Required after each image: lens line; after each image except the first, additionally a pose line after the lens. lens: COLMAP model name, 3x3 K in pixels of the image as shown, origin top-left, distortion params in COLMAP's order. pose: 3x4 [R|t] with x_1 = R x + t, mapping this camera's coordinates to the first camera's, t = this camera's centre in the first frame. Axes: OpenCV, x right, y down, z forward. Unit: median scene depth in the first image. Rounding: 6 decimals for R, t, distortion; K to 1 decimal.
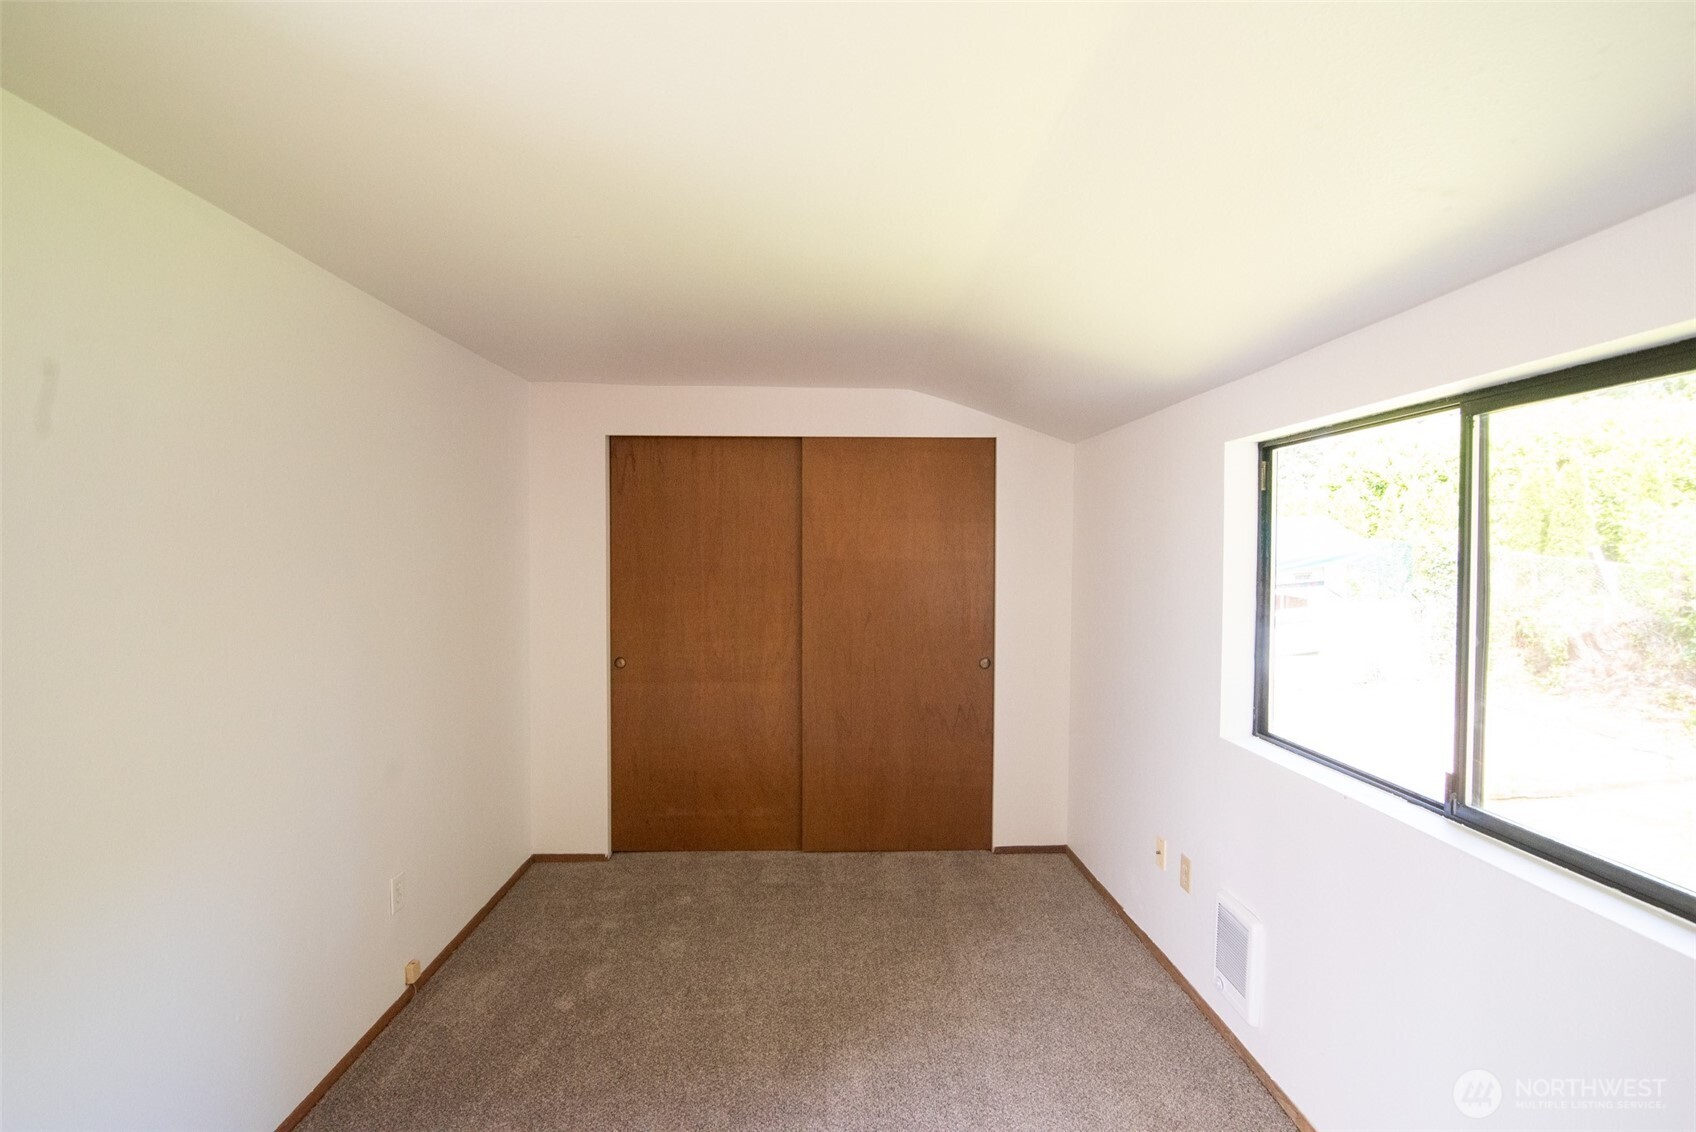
lens RADIAL K [[780.0, 0, 841.8], [0, 780.0, 564.3], [0, 0, 1]] dist [-0.017060, 0.000098]
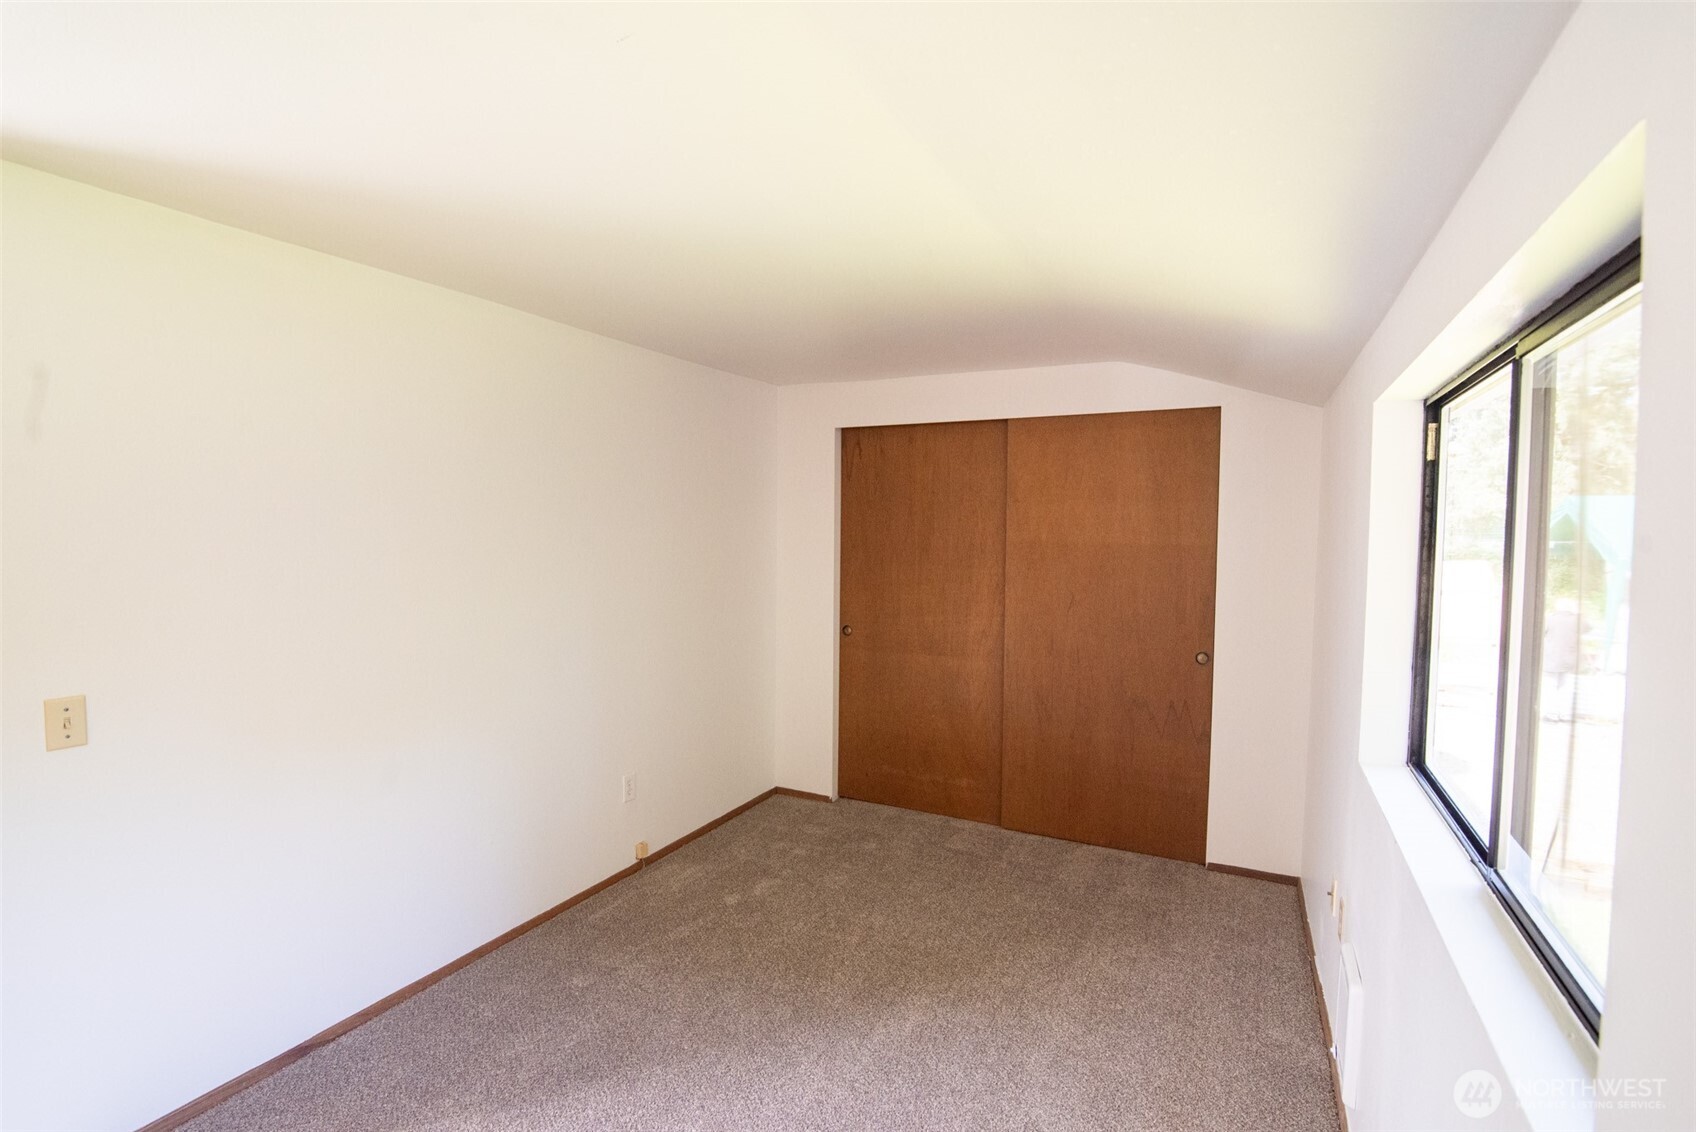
lens RADIAL K [[790.4, 0, 848.0], [0, 790.4, 566.0], [0, 0, 1]] dist [-0.016436, 0.000091]
pose [[0.873169, 0.028803, -0.486566, 0.271099], [-0.016399, 0.999423, 0.029734, -0.000313], [0.487142, -0.017983, 0.873138, 0.007169]]
